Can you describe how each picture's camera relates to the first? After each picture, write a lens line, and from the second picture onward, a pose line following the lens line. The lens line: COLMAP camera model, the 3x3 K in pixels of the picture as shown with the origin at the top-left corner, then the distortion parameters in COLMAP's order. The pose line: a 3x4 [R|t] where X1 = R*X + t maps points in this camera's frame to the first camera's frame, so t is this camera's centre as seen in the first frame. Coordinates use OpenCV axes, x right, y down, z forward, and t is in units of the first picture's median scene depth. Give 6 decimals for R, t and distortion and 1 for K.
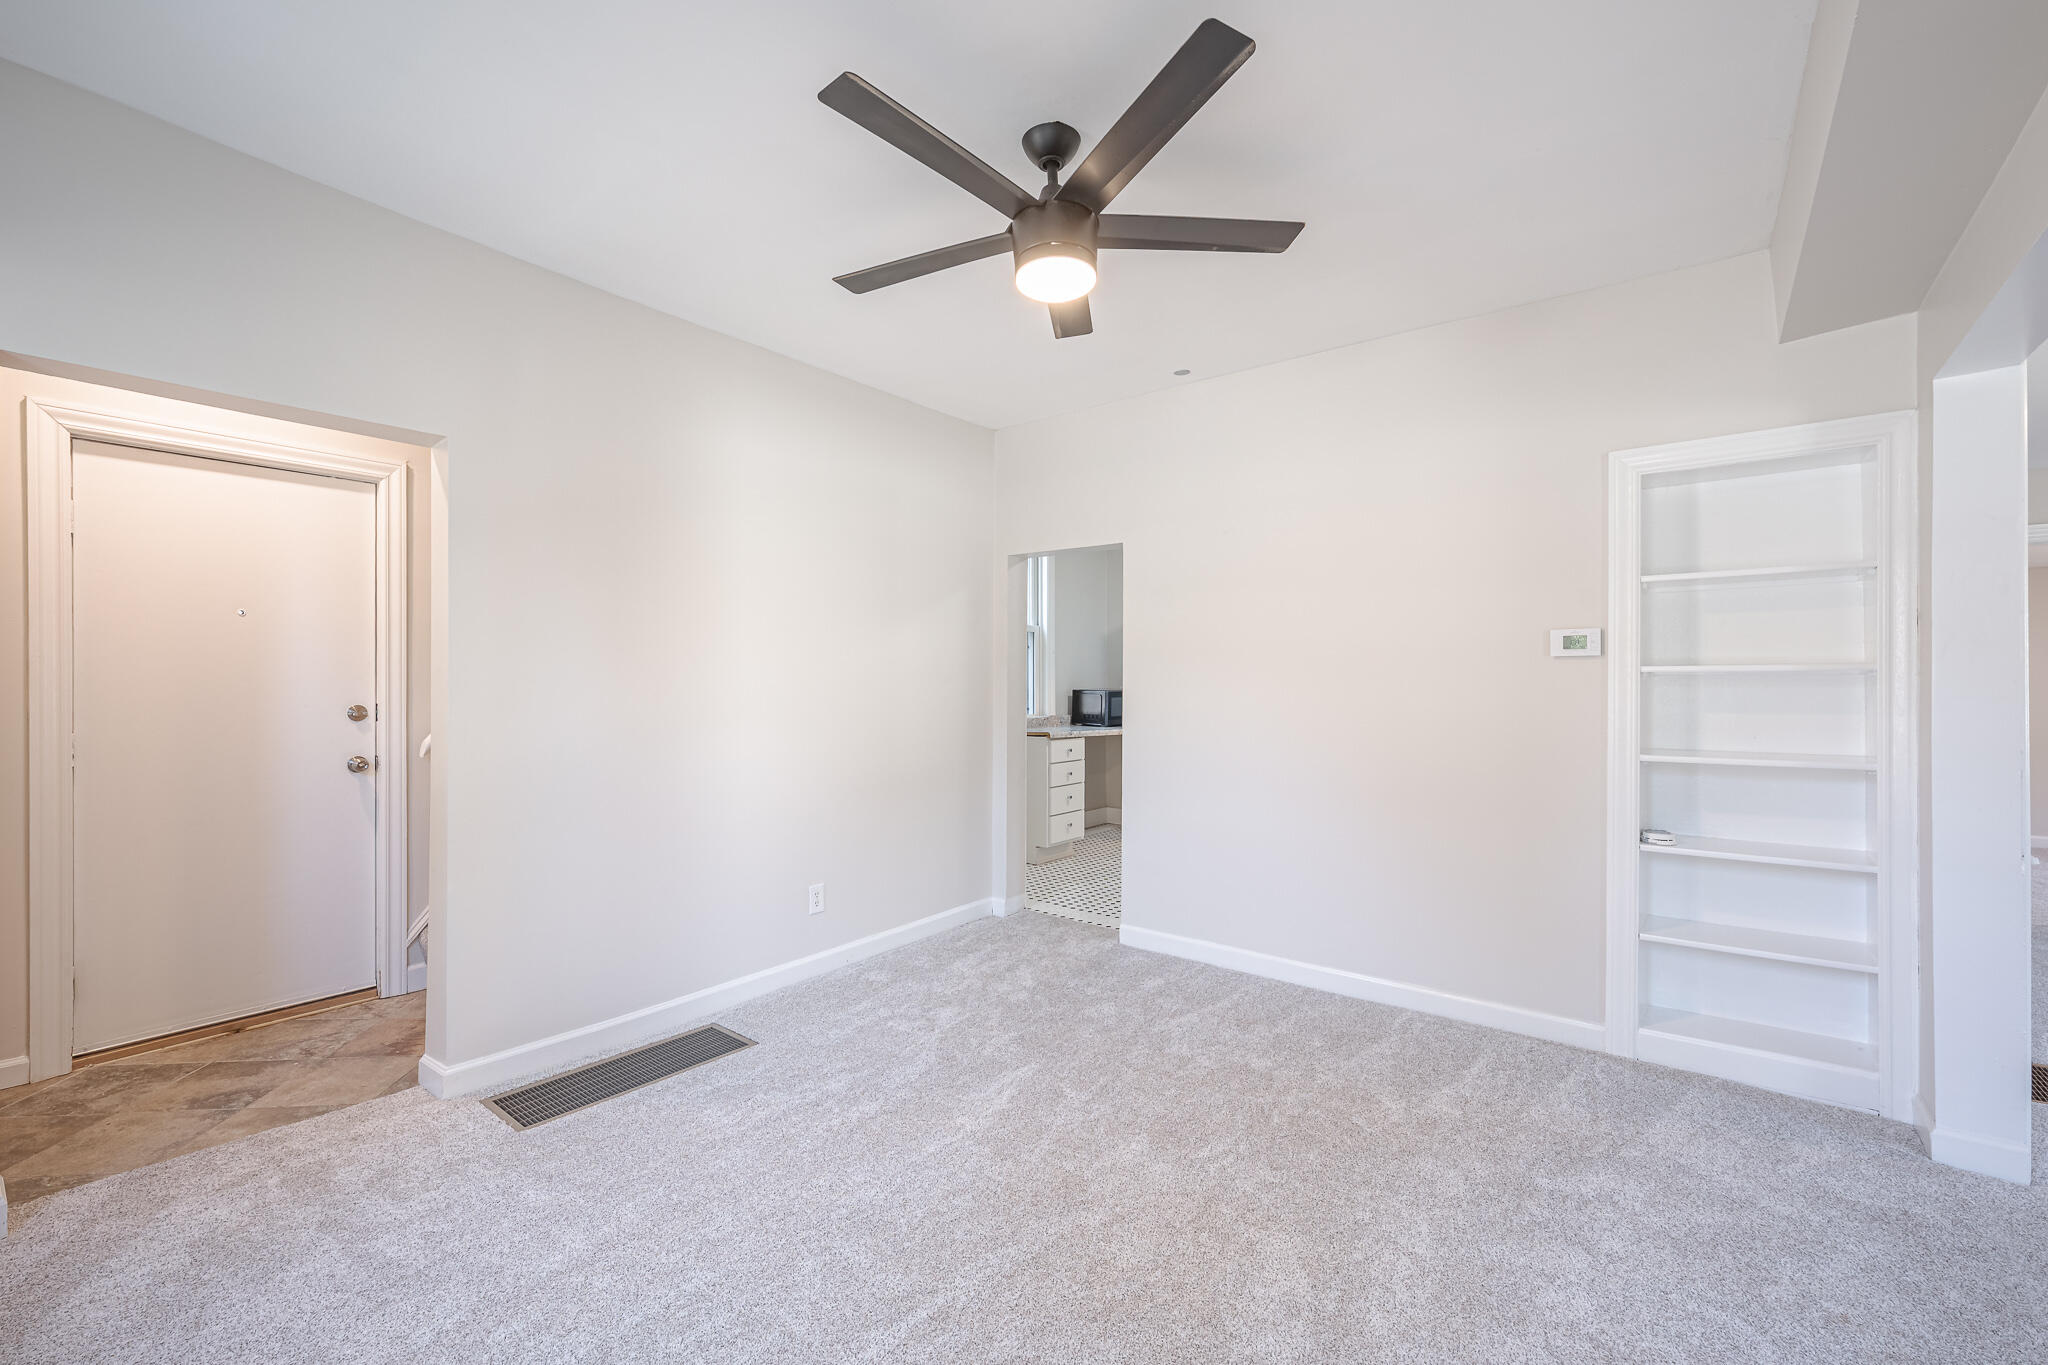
lens RADIAL K [[840.3, 0, 1022.9], [0, 840.3, 681.8], [0, 0, 1]] dist [0.003942, 0.000001]
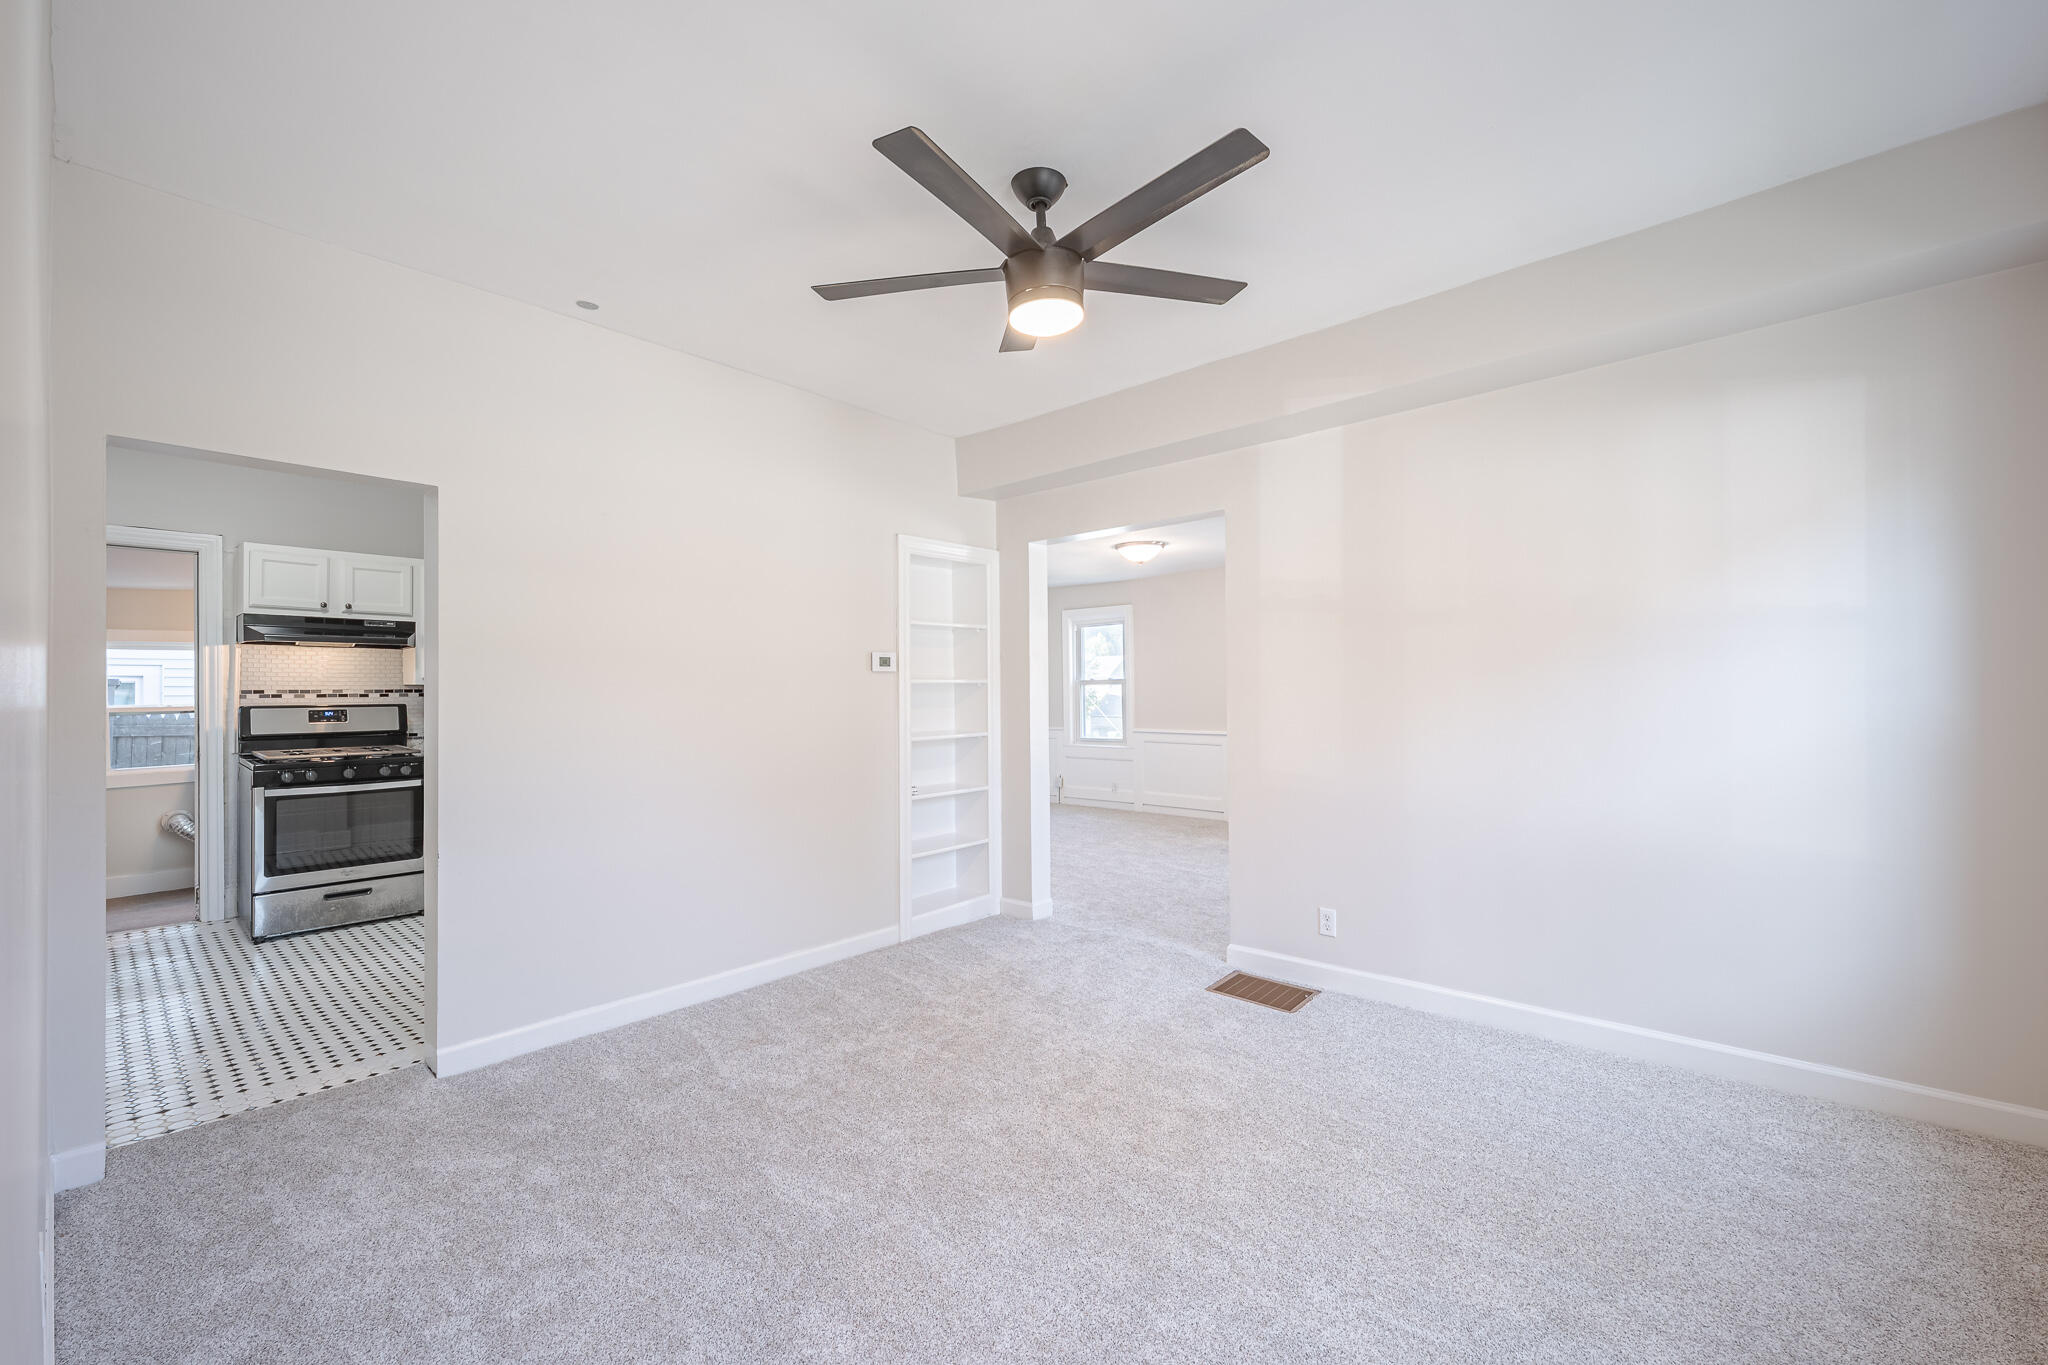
lens RADIAL K [[840.3, 0, 1028.8], [0, 840.3, 686.9], [0, 0, 1]] dist [0.003942, 0.000001]
pose [[0.054434, 0.004648, 0.998507, -0.694038], [0.006180, 0.999968, -0.004992, 0.003826], [-0.998498, 0.006443, 0.054404, 0.635153]]
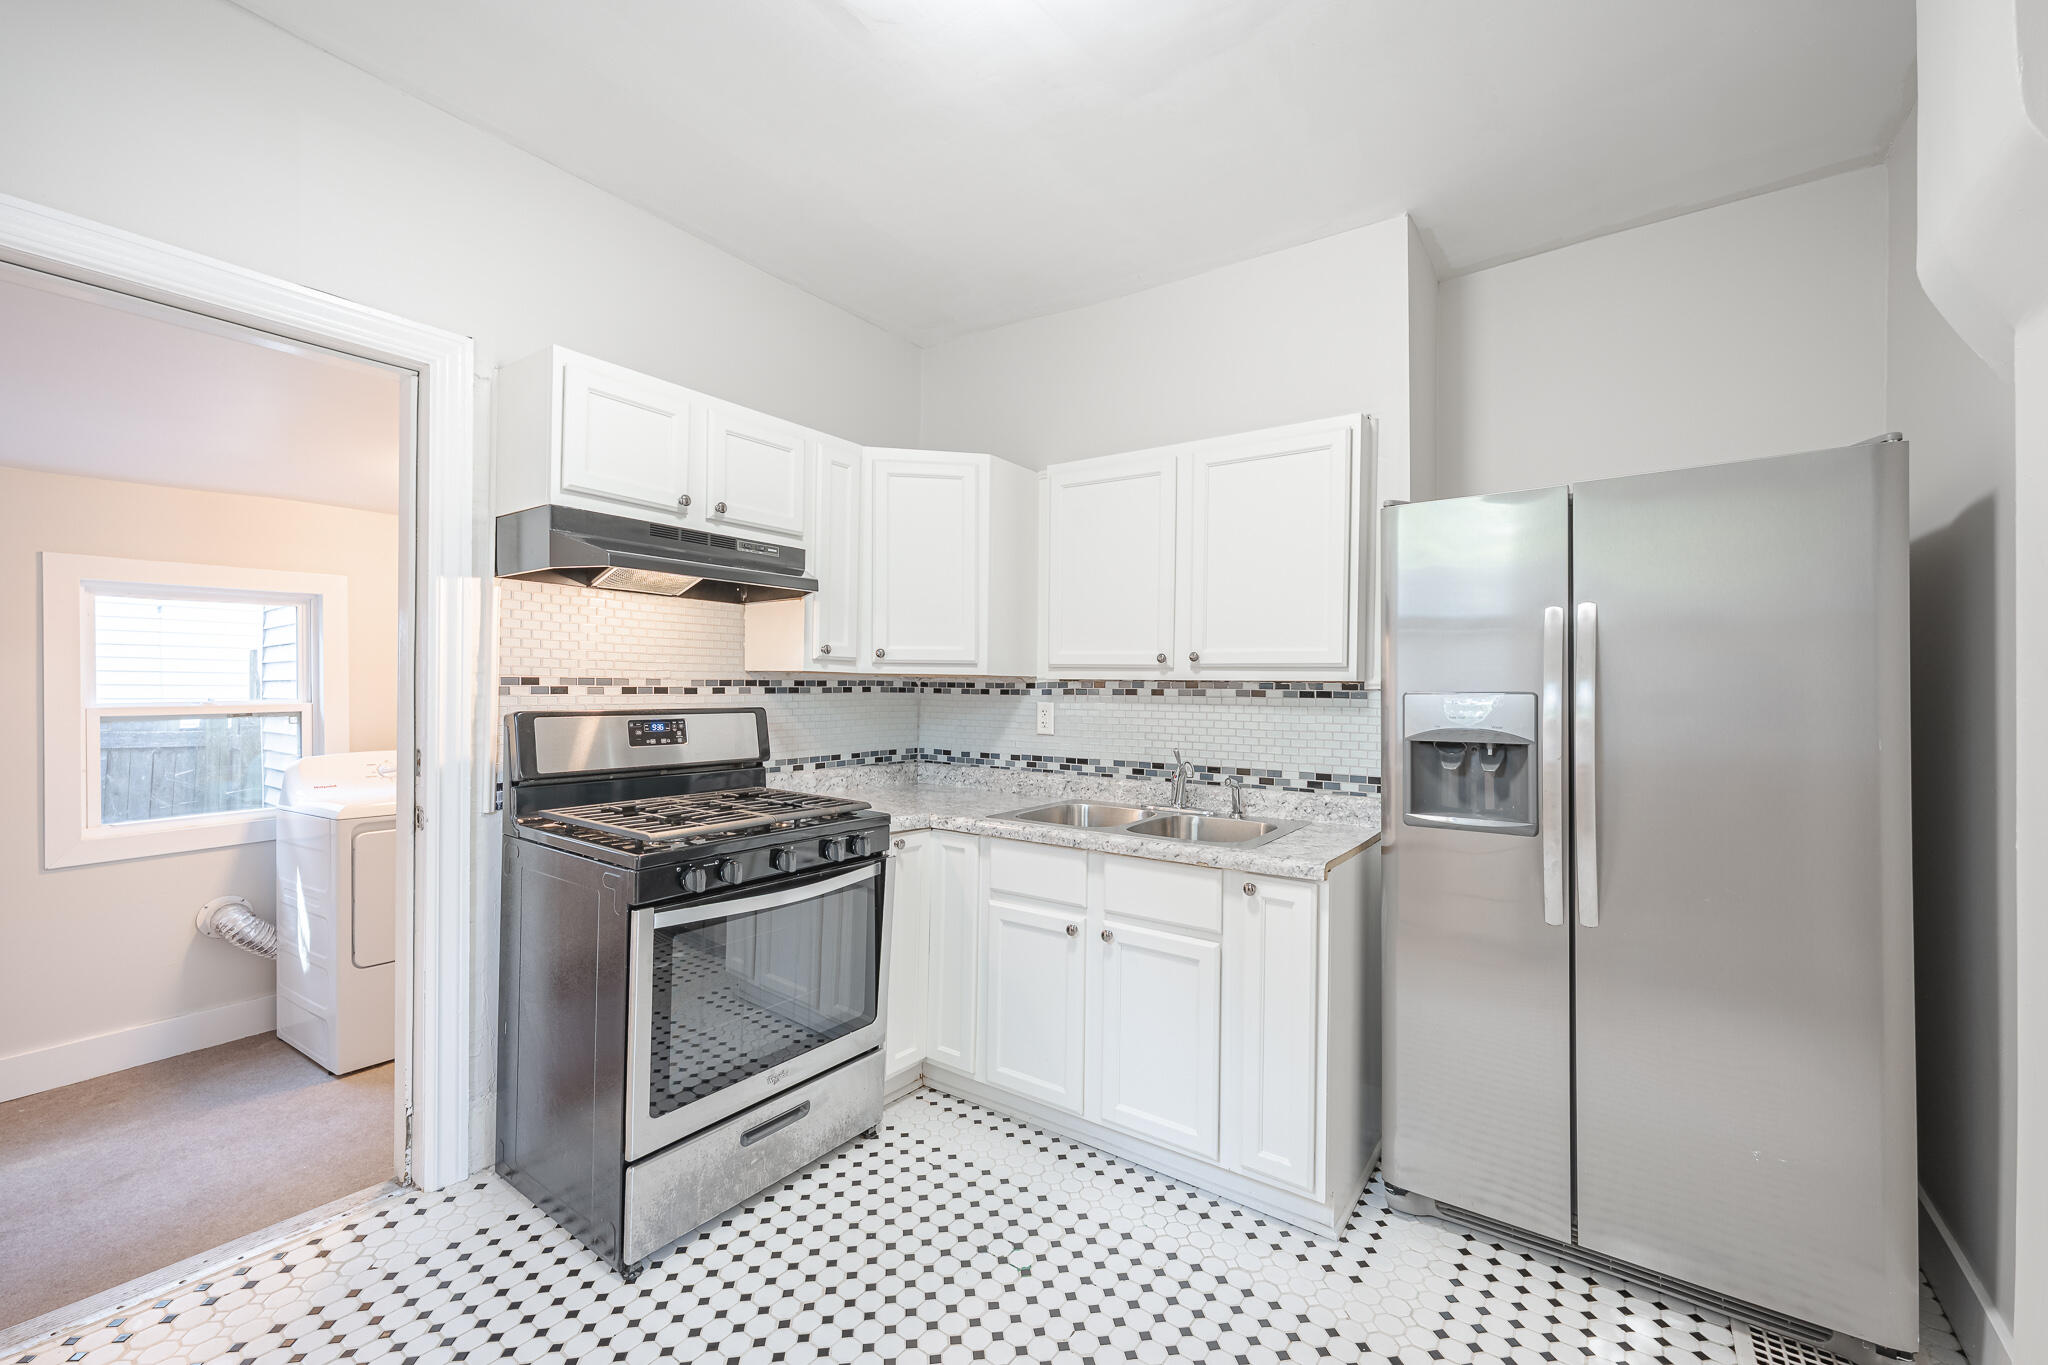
lens RADIAL K [[840.3, 0, 1032.8], [0, 840.3, 684.5], [0, 0, 1]] dist [0.003942, 0.000001]
pose [[-0.053104, 0.008074, 0.998556, 0.002639], [-0.005489, 0.999950, -0.008377, 0.003309], [-0.998574, -0.005926, -0.053057, 1.704205]]
